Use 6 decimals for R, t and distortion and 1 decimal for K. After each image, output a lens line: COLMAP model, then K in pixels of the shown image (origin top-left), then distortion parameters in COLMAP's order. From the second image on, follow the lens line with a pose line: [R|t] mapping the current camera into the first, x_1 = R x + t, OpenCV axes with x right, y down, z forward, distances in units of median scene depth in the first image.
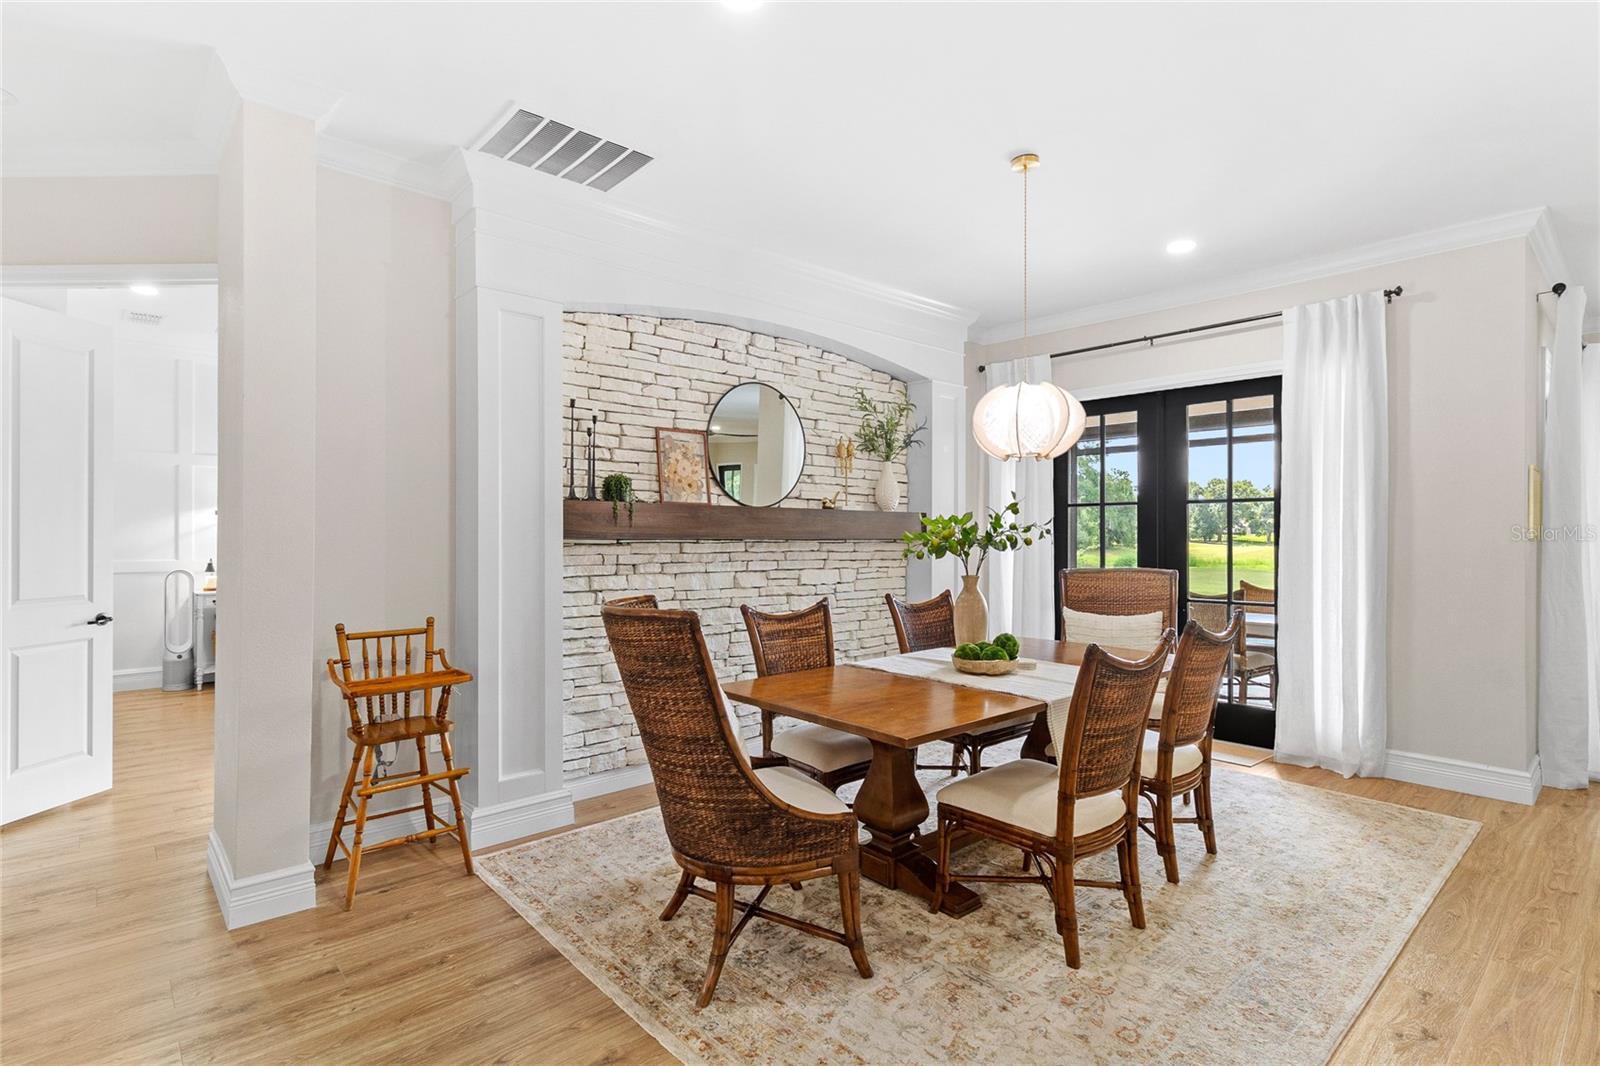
lens RADIAL K [[760.4, 0, 797.3], [0, 760.4, 512.3], [0, 0, 1]] dist [0.000049, 0.000597]
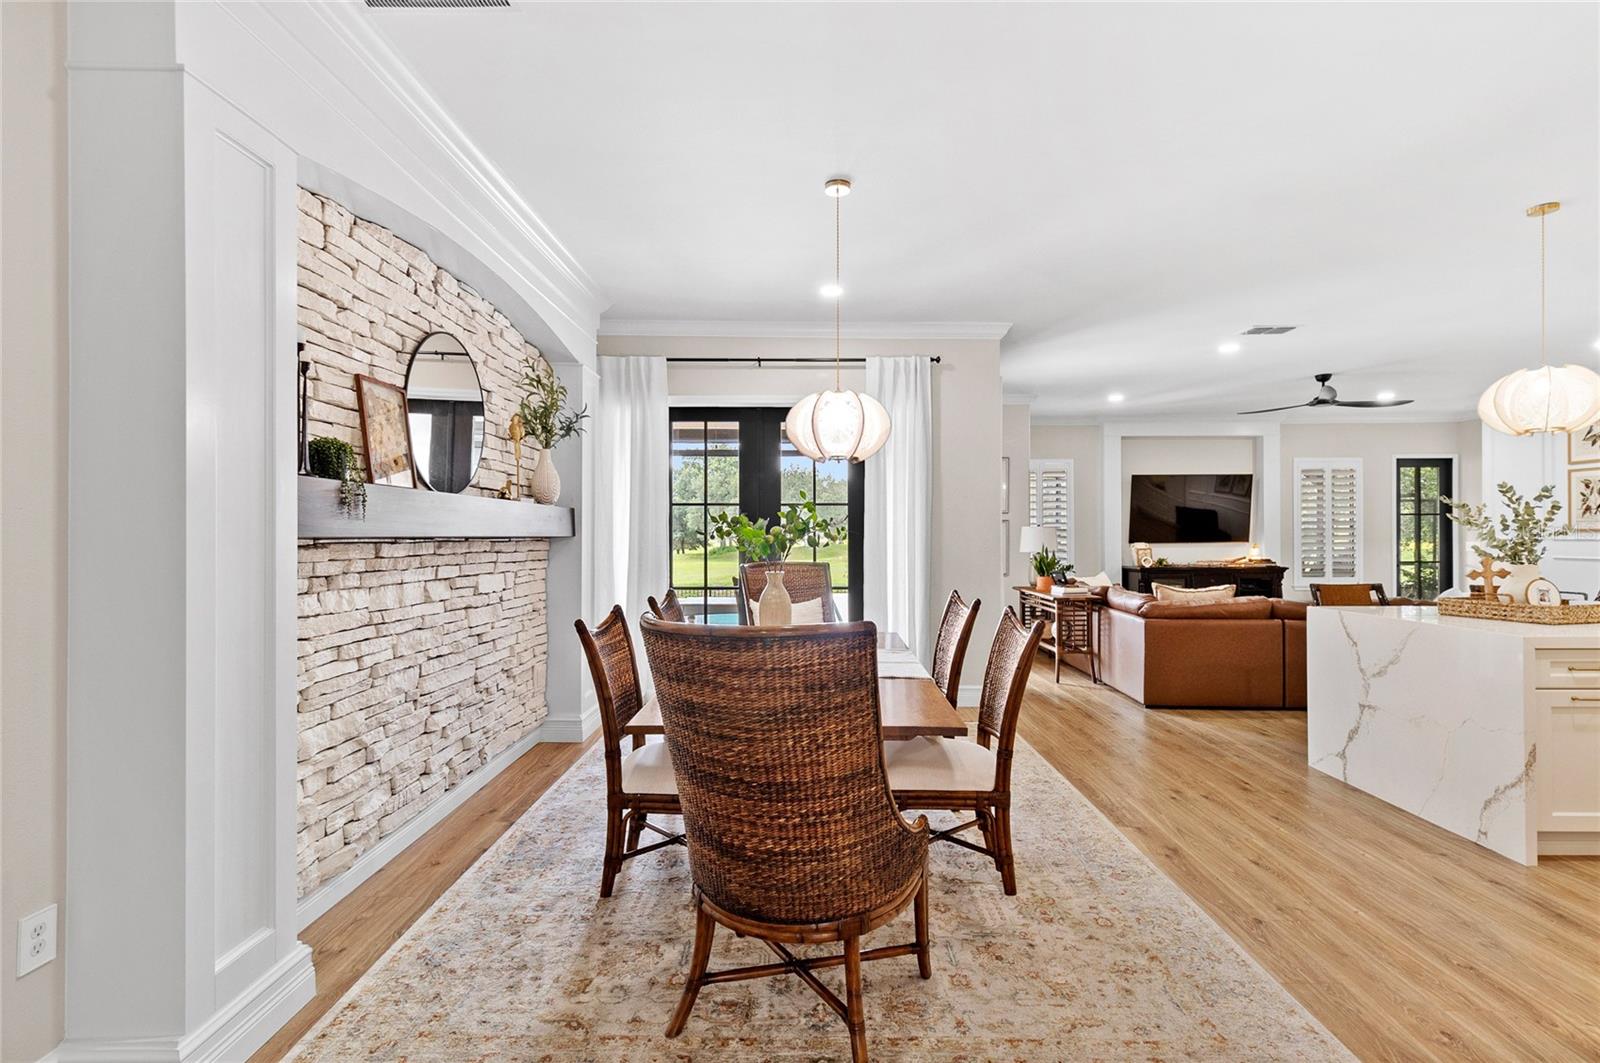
lens RADIAL K [[744.4, 0, 795.9], [0, 744.4, 515.4], [0, 0, 1]] dist [-0.000833, -0.000026]
pose [[0.682362, 0.017457, 0.730806, -0.386948], [-0.020841, 0.999773, -0.004422, 0.009431], [-0.730718, -0.012213, 0.682570, 0.244640]]
